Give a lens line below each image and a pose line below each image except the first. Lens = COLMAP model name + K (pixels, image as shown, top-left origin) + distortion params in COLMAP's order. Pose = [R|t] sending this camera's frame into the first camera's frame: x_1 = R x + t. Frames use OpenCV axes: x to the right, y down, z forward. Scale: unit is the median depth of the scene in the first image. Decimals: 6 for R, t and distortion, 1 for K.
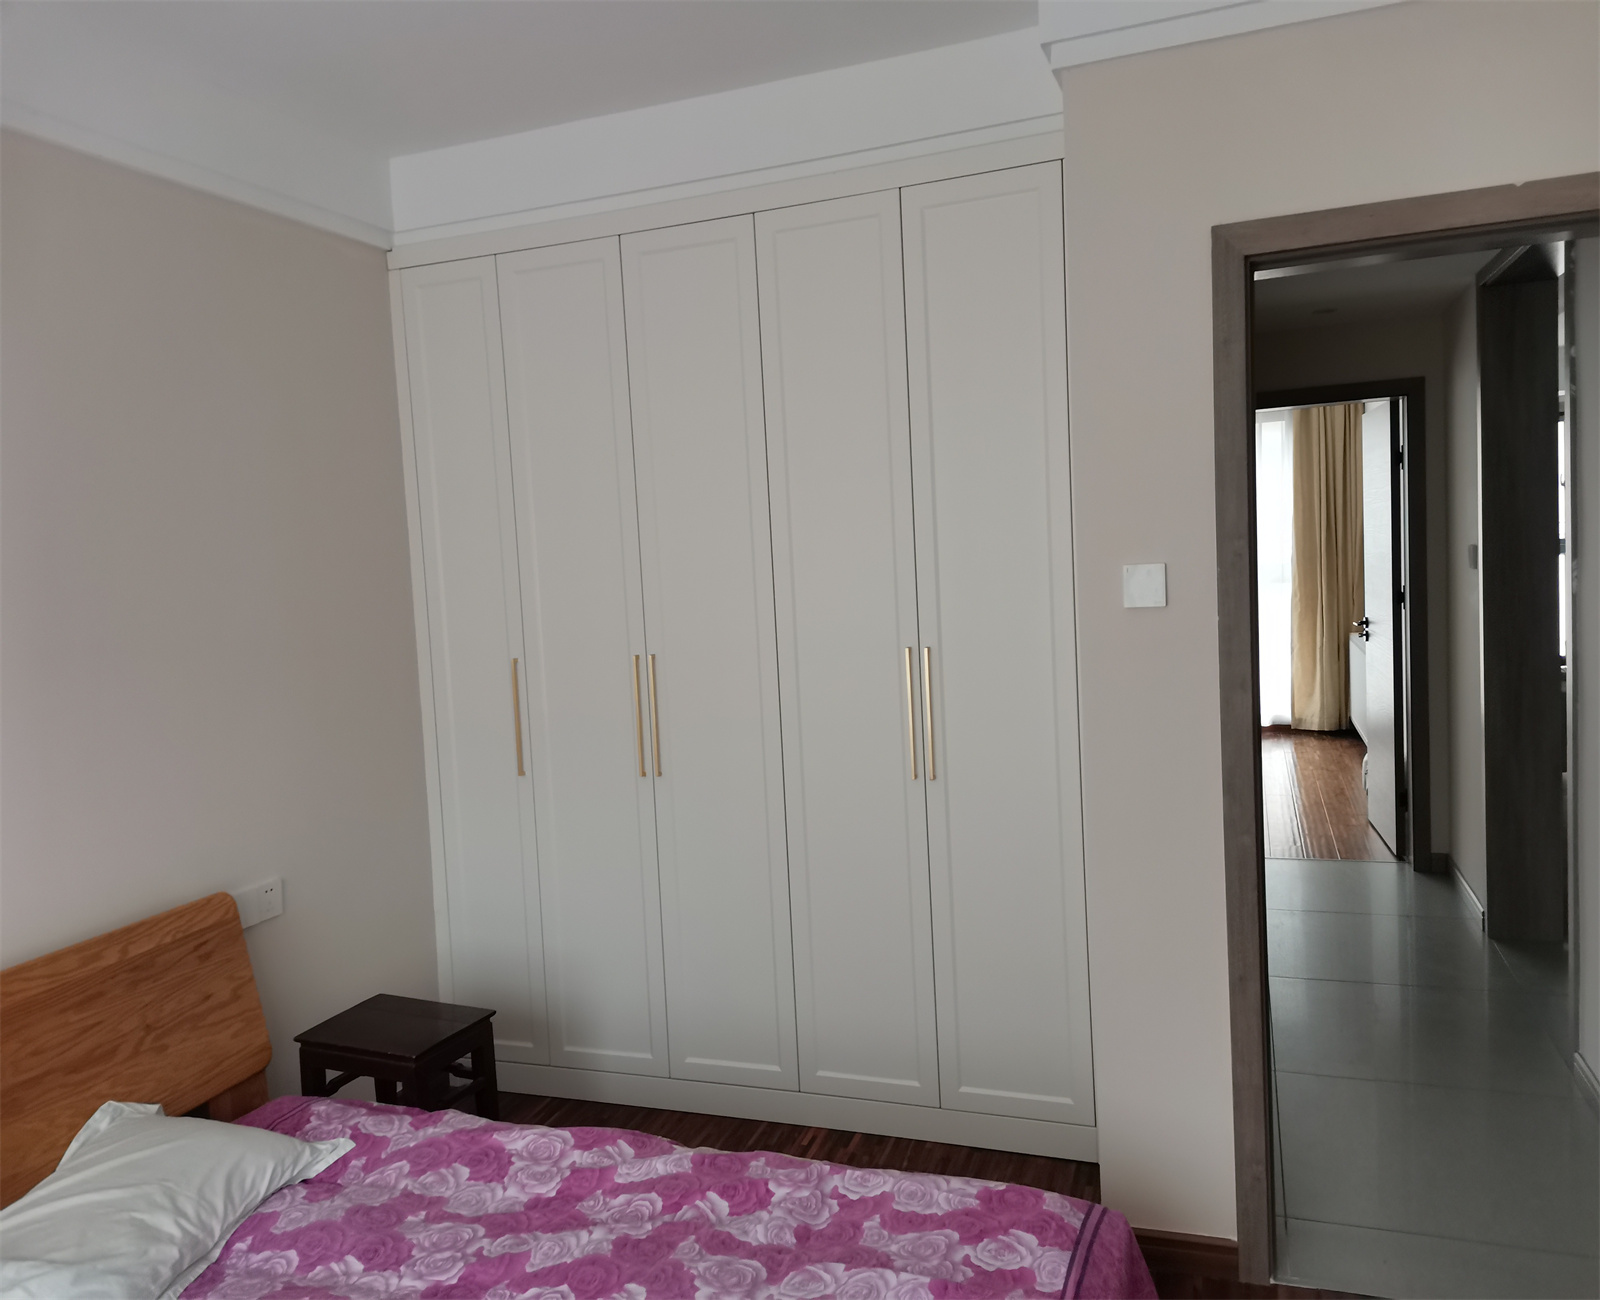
lens RADIAL K [[1176.1, 0, 802.1], [0, 1176.1, 649.7], [0, 0, 1]] dist [0.008818, -0.024584]
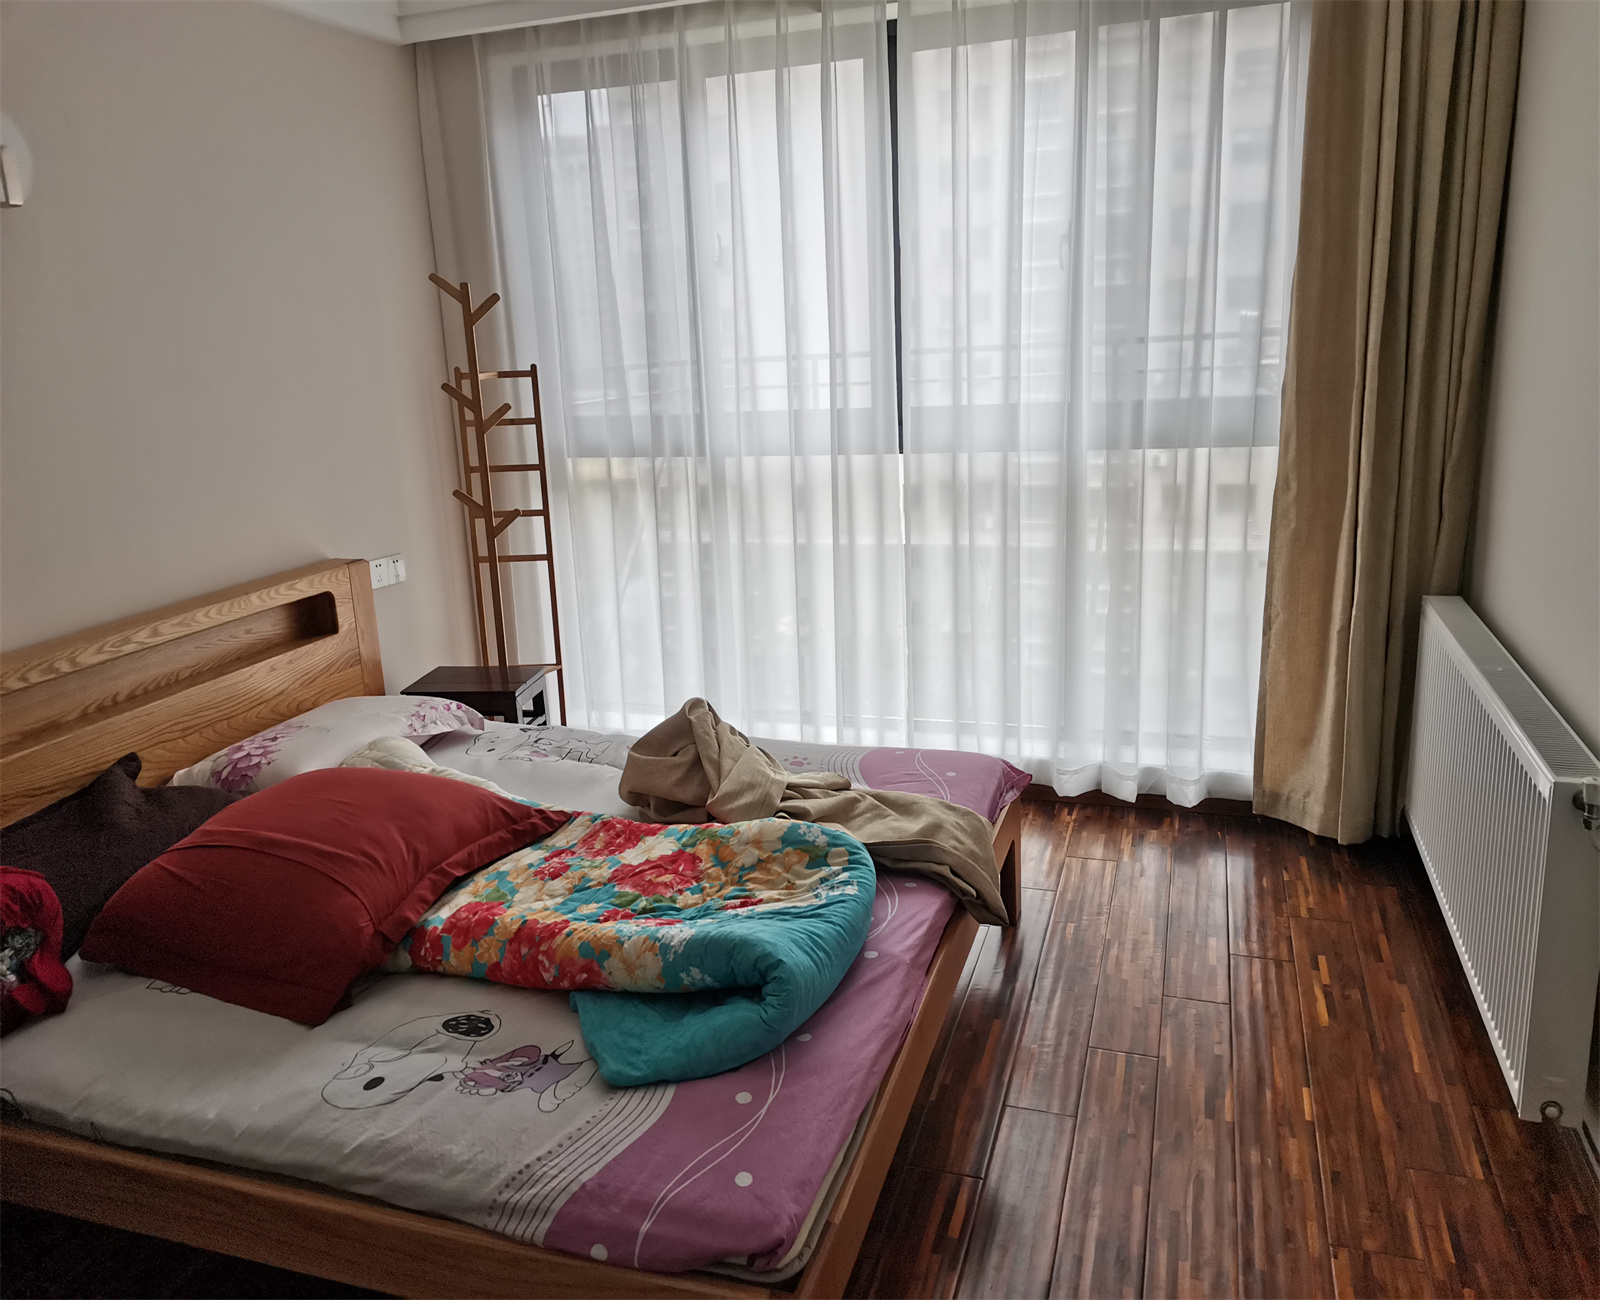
lens RADIAL K [[1176.1, 0, 801.5], [0, 1176.1, 649.9], [0, 0, 1]] dist [0.008818, -0.024584]
pose [[0.999819, 0.009768, 0.016342, 0.258200], [-0.012101, 0.988698, 0.149431, -0.048699], [-0.014698, -0.149601, 0.988637, 0.622131]]
